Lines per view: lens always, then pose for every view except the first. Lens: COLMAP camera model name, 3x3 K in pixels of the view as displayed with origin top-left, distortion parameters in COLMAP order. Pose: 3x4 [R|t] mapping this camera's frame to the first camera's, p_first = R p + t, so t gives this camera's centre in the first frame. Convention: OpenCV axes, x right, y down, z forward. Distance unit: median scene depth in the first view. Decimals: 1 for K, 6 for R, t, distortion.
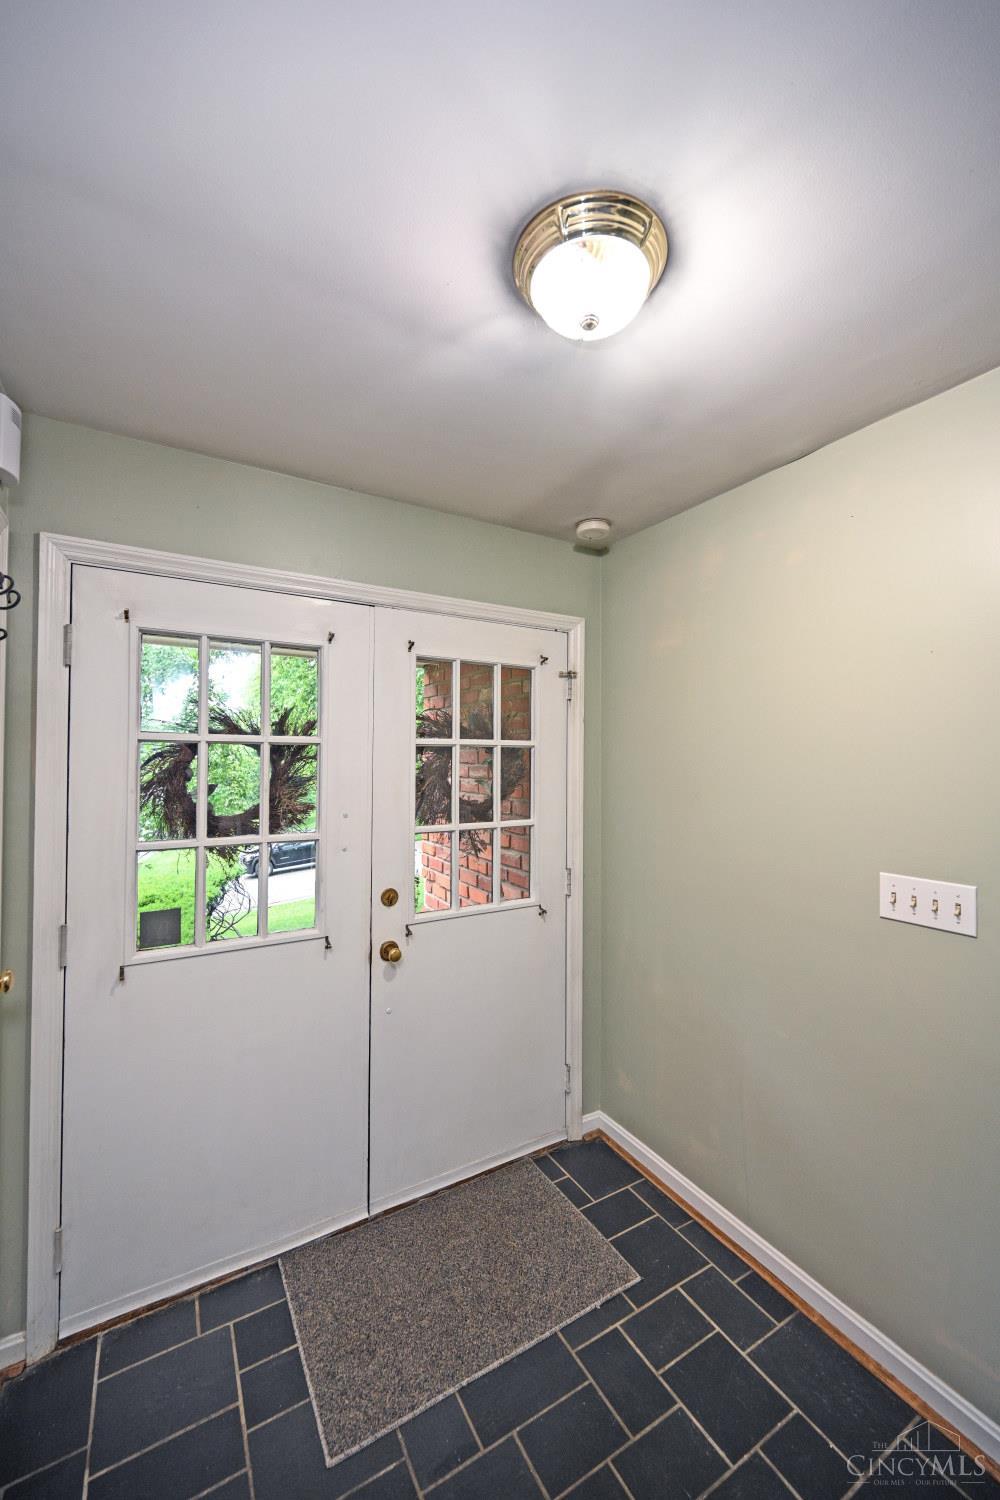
lens RADIAL K [[592.4, 0, 507.7], [0, 592.4, 752.4], [0, 0, 1]] dist [-0.002369, 0.000643]
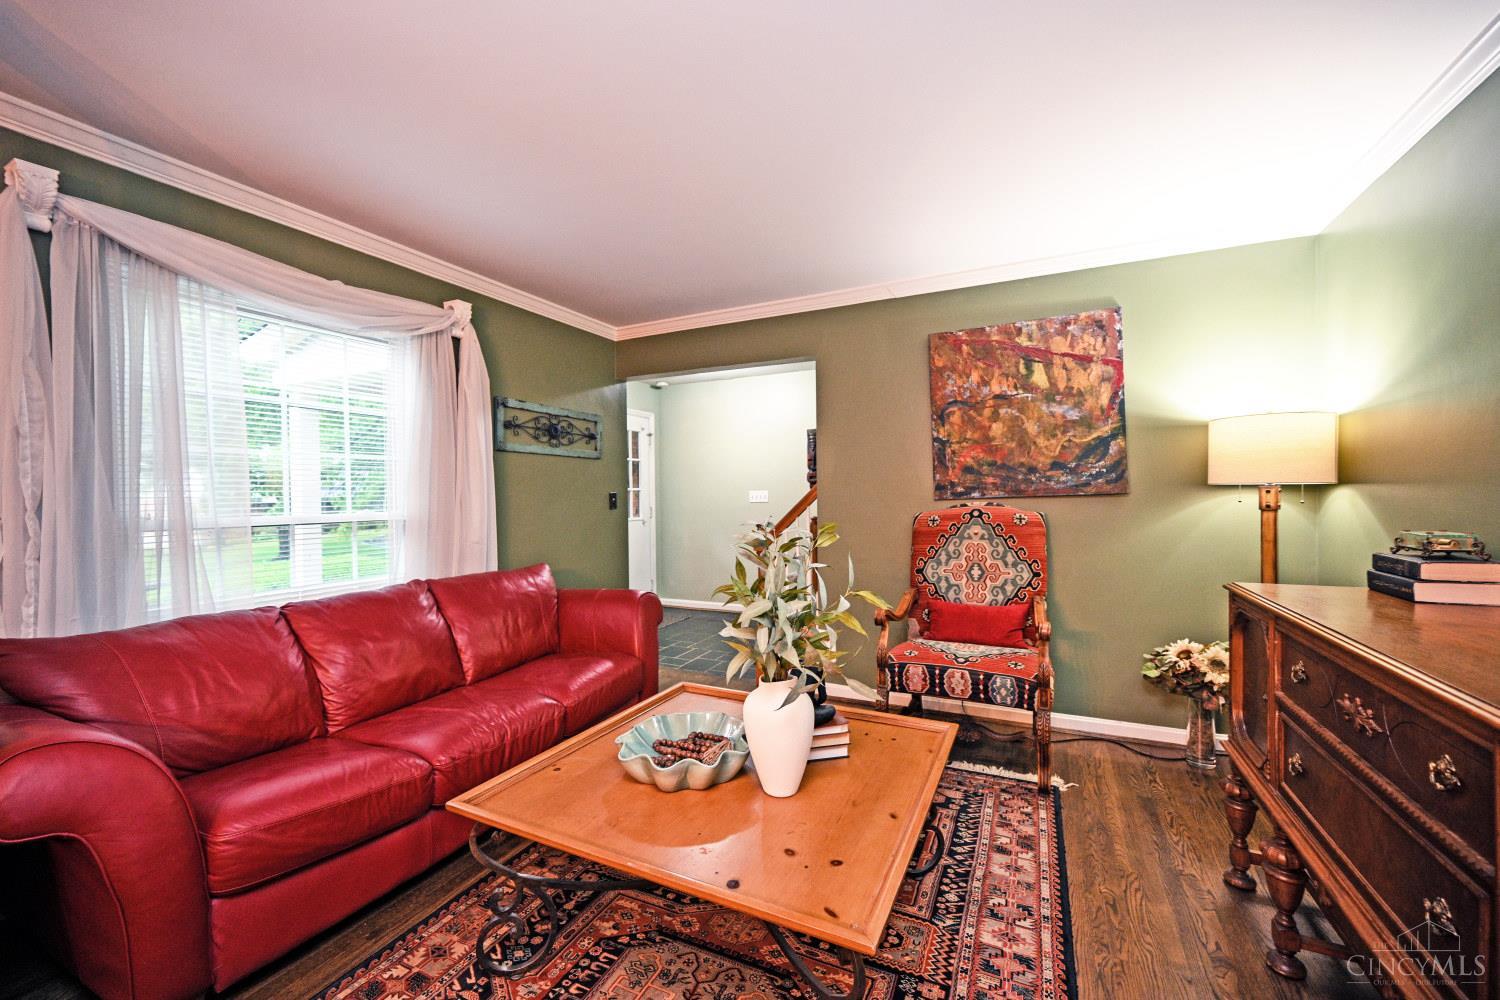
lens RADIAL K [[592.4, 0, 749.4], [0, 592.4, 503.1], [0, 0, 1]] dist [-0.002369, 0.000643]
pose [[0.843171, -0.023096, 0.537149, -0.962568], [0.013513, 0.999672, 0.021772, 0.125986], [-0.537475, -0.011099, 0.843206, -1.499287]]
